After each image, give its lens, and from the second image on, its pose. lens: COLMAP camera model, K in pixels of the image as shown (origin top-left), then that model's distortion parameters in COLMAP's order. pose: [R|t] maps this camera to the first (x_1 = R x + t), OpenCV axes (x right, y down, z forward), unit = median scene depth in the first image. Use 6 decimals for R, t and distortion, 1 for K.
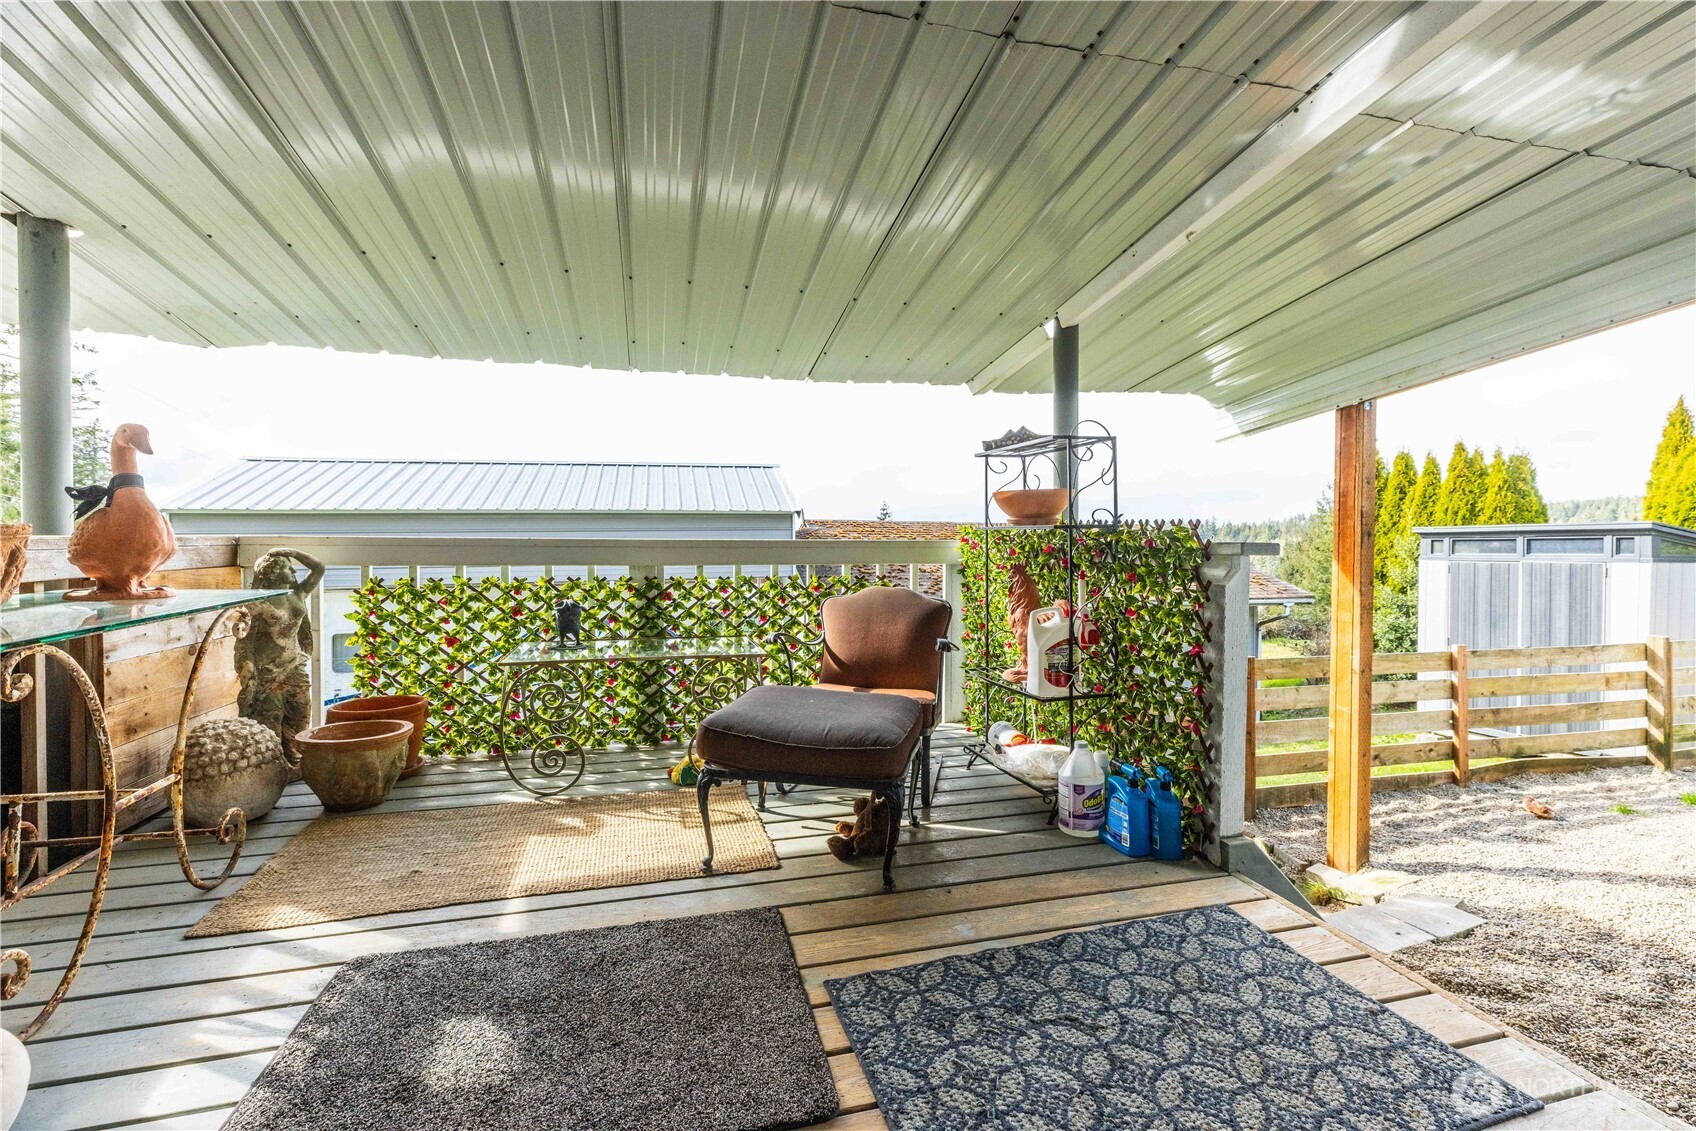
lens RADIAL K [[750.8, 0, 858.7], [0, 750.8, 553.9], [0, 0, 1]] dist [0.002756, -0.000044]
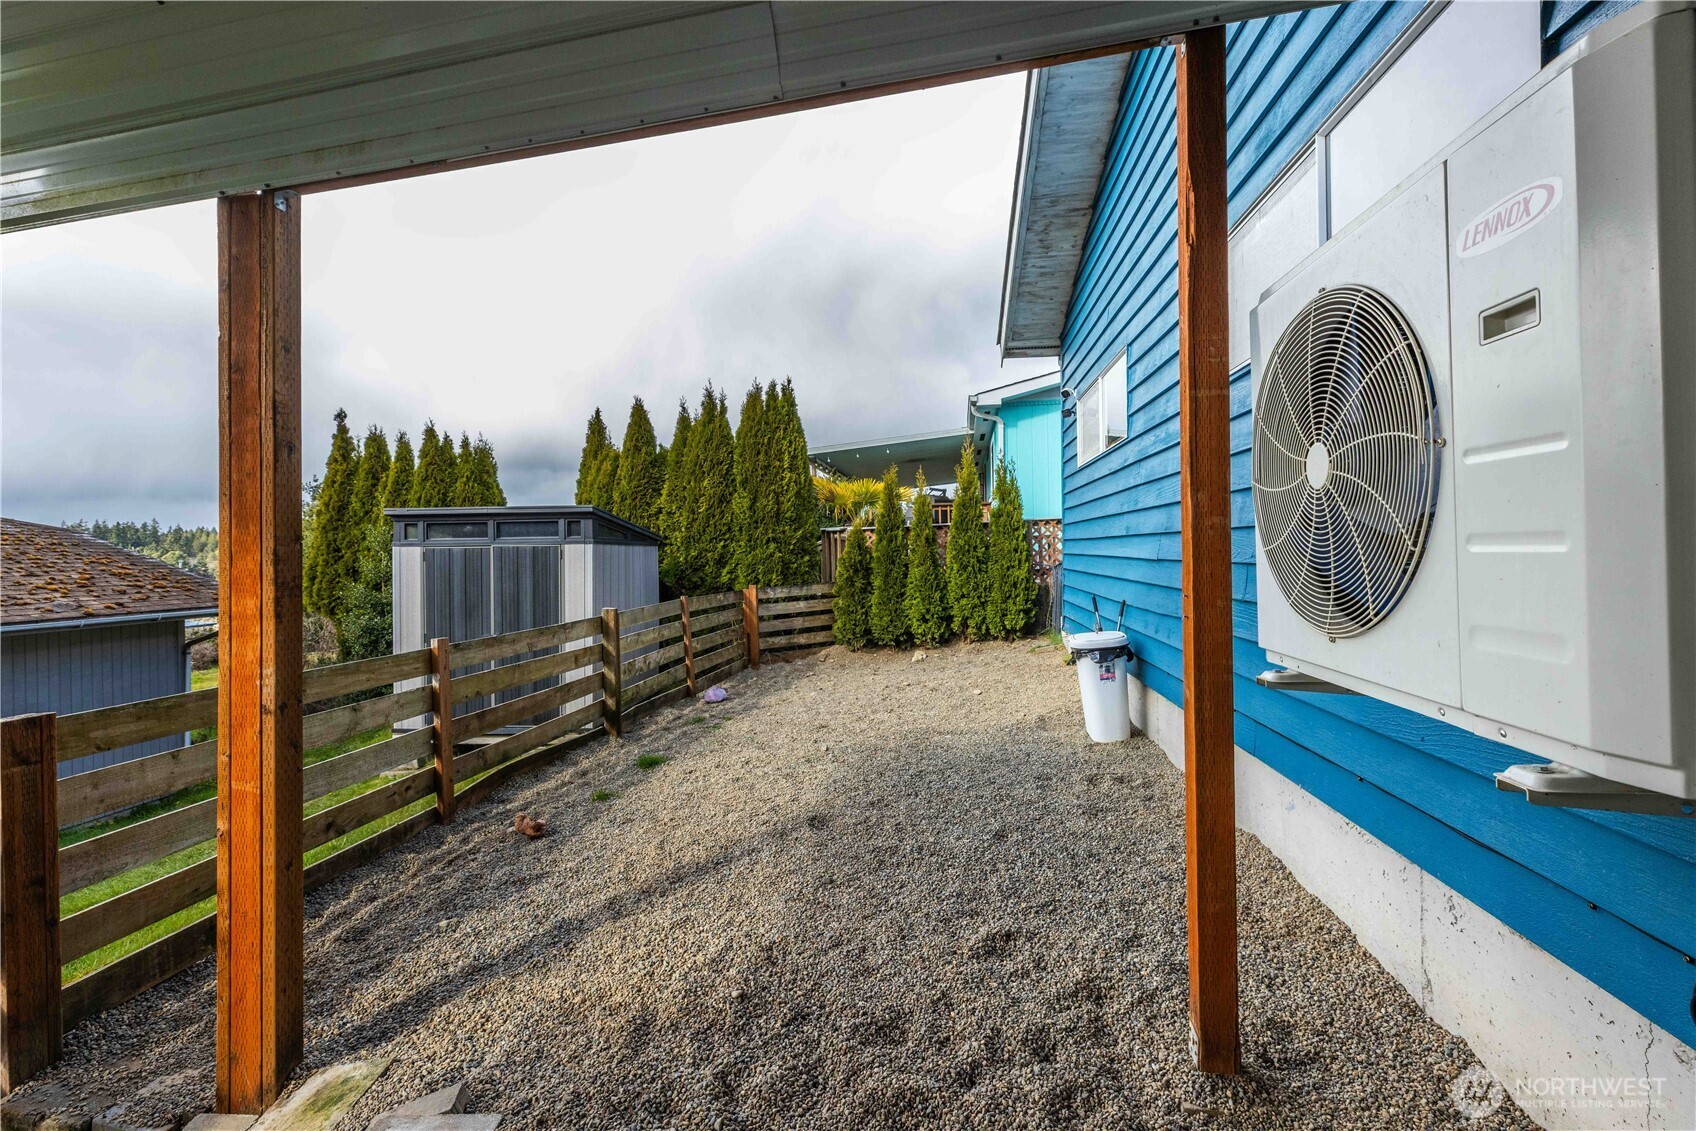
lens RADIAL K [[750.8, 0, 858.7], [0, 750.8, 553.9], [0, 0, 1]] dist [0.002756, -0.000044]
pose [[0.369951, -0.008860, 0.929009, 0.234390], [0.019241, 0.999813, 0.001873, 0.039777], [-0.928852, 0.017183, 0.370052, 0.303455]]
